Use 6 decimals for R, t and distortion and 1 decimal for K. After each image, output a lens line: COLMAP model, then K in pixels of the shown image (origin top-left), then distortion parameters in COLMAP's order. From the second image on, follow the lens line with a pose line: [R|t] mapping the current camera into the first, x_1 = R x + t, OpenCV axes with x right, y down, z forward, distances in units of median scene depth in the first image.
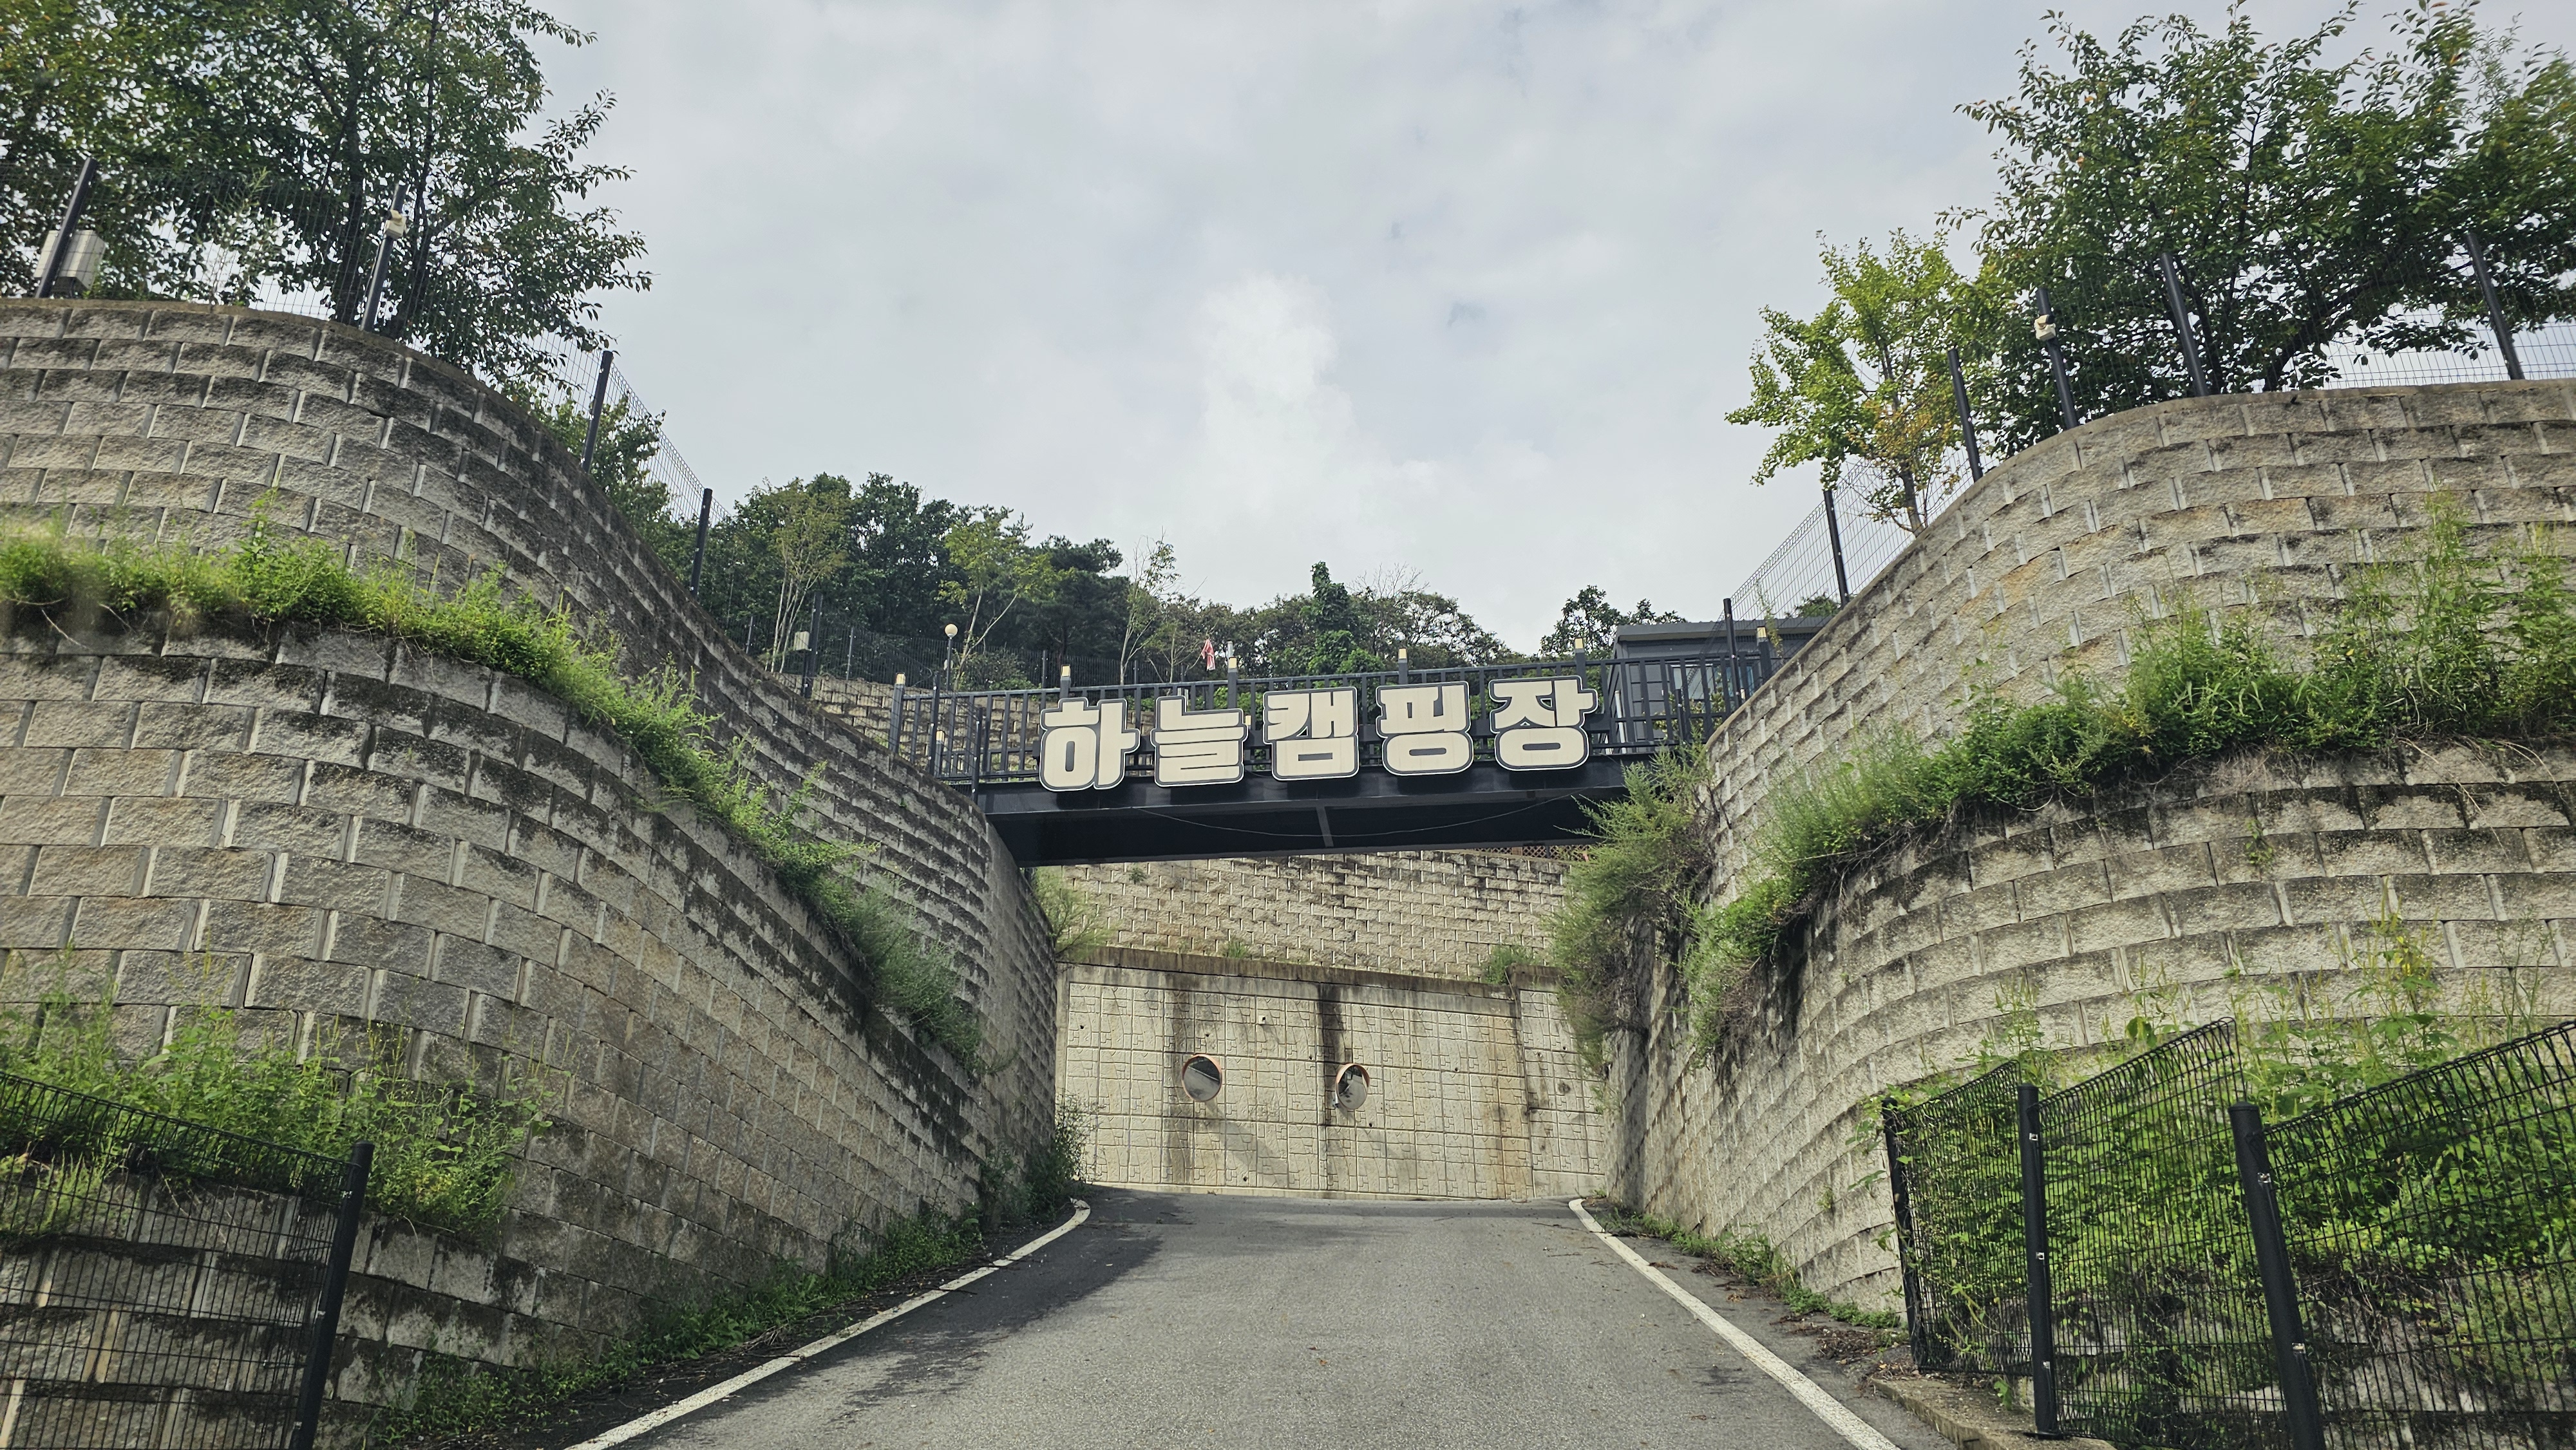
lens RADIAL K [[1748.3, 0, 1287.9], [0, 1748.3, 724.3], [0, 0, 1]] dist [0.090446, -0.000191]
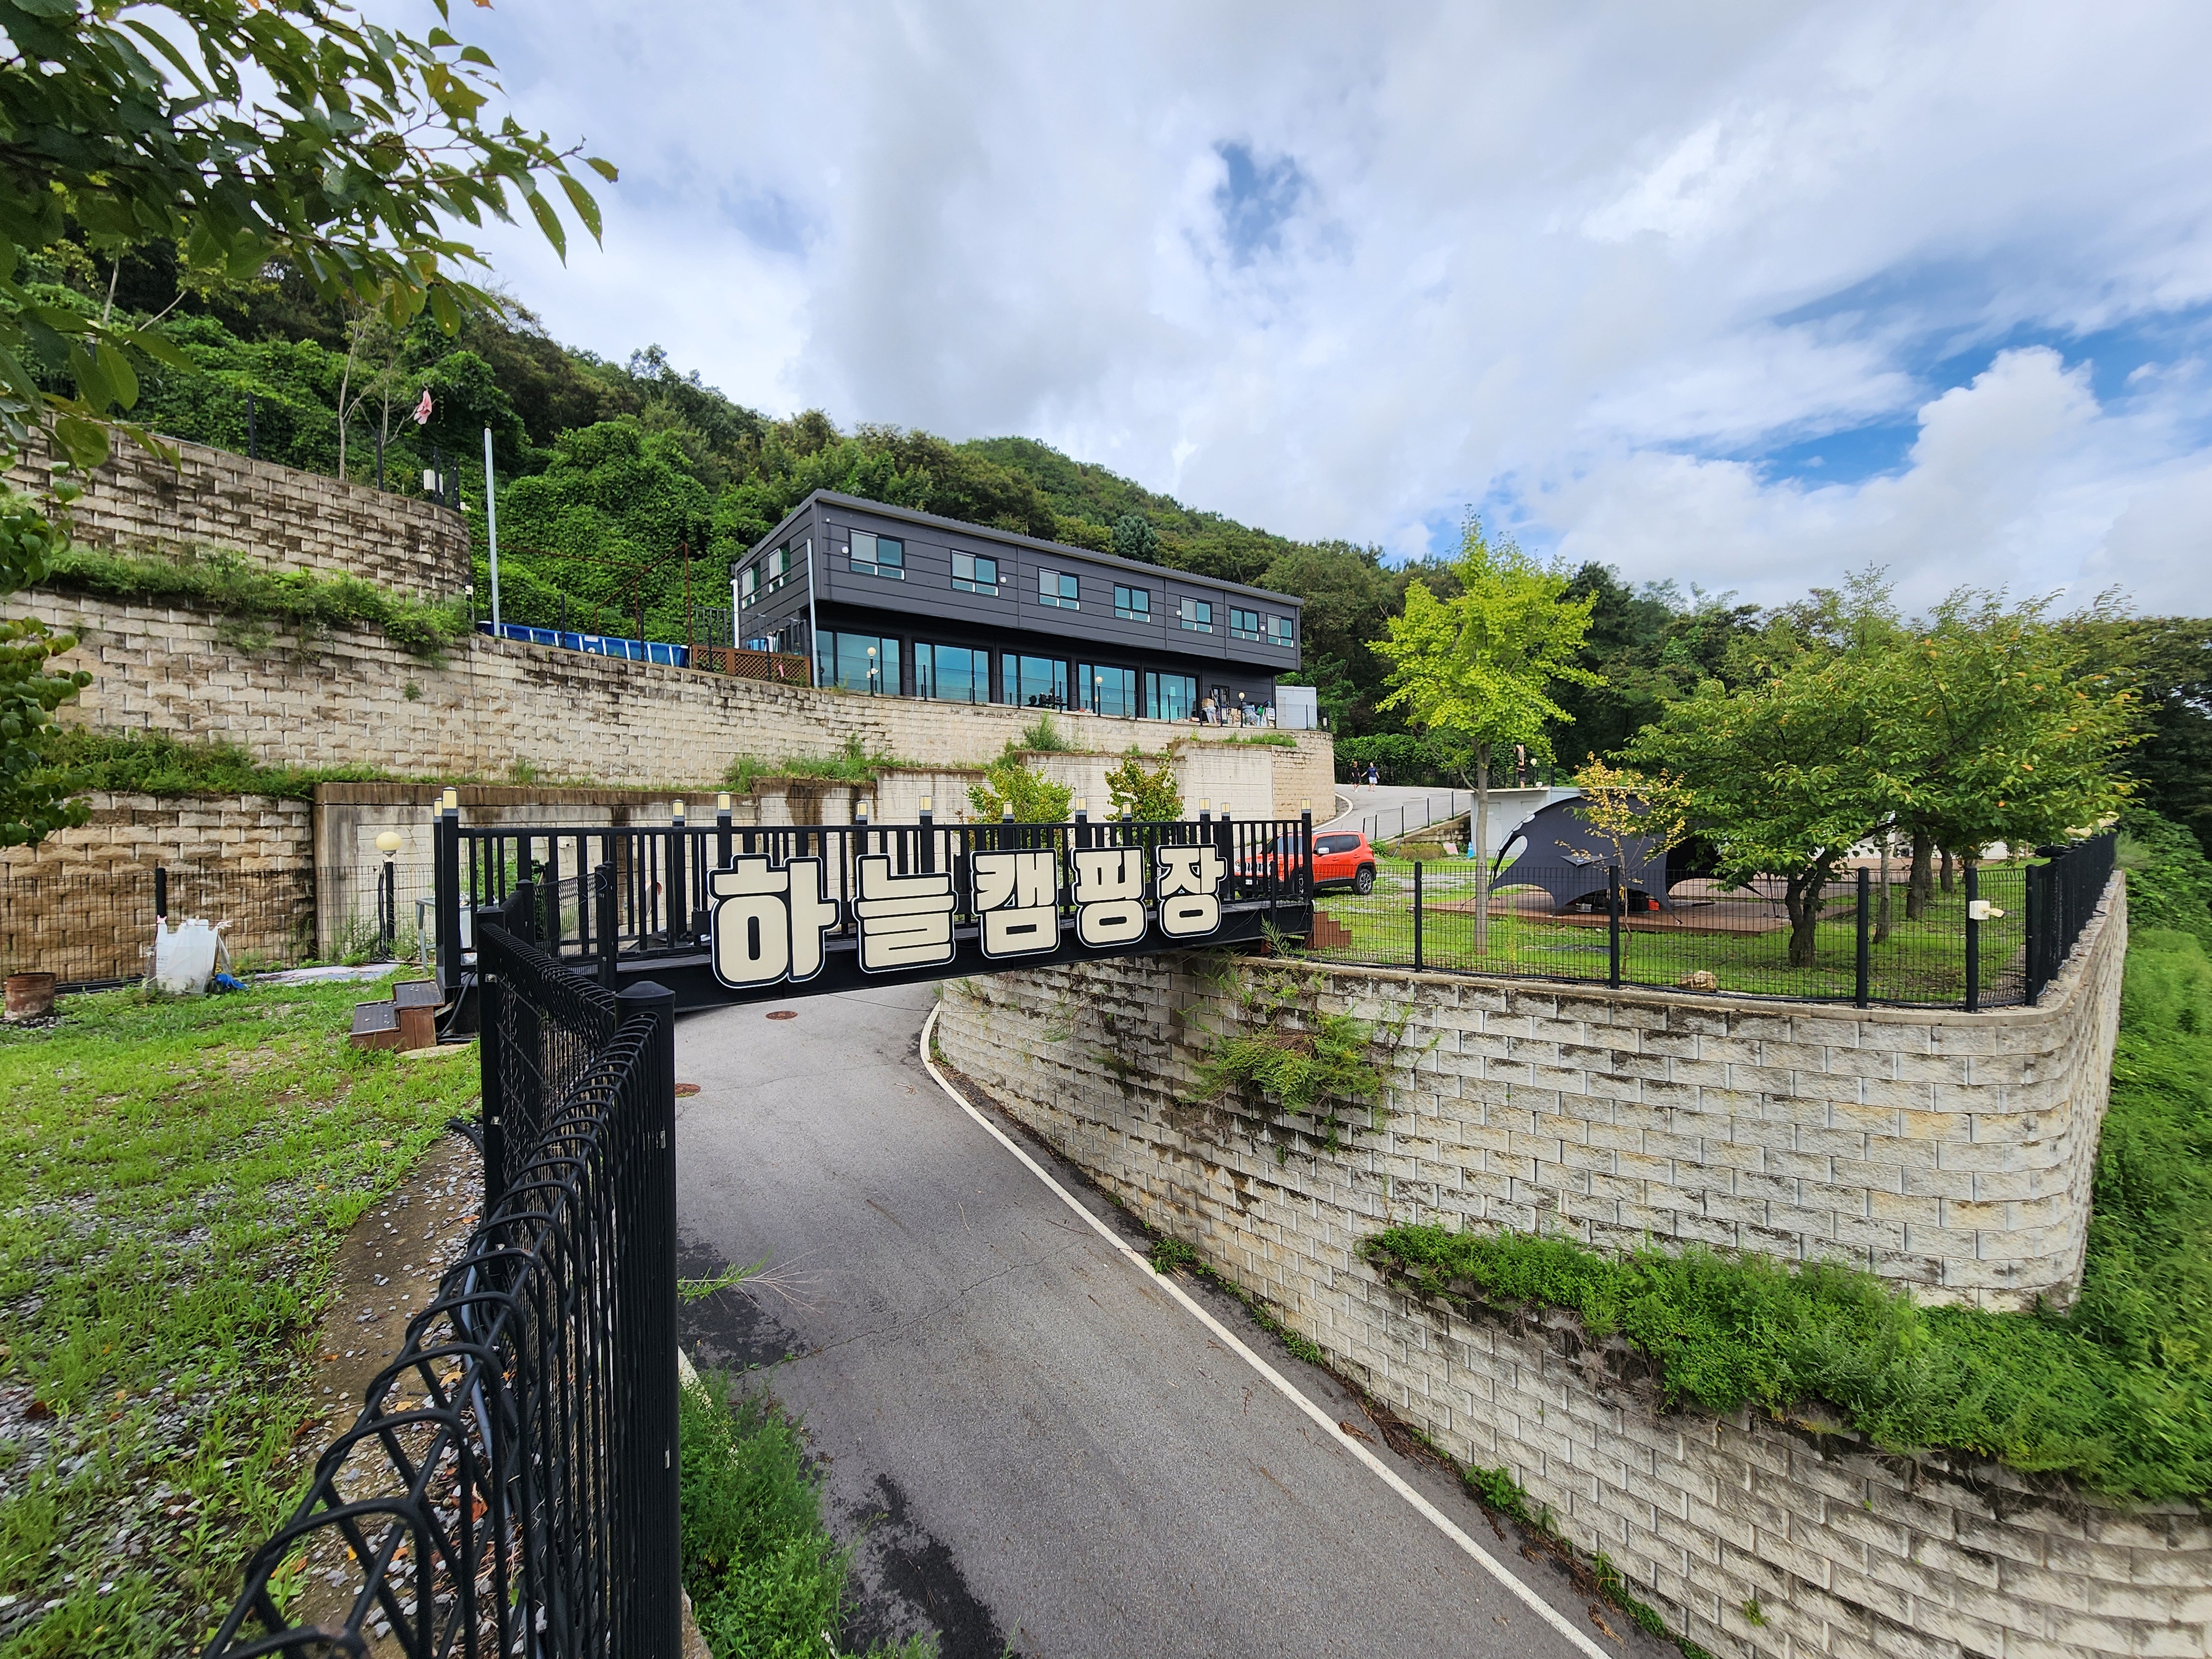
lens RADIAL K [[912.6, 0, 1093.7], [0, 912.6, 840.0], [0, 0, 1]] dist [0.001839, 0.000194]
pose [[0.712054, -0.023285, 0.701739, -0.300276], [-0.285651, 0.903390, 0.319827, -0.192973], [-0.641391, -0.428187, 0.636611, 0.667326]]
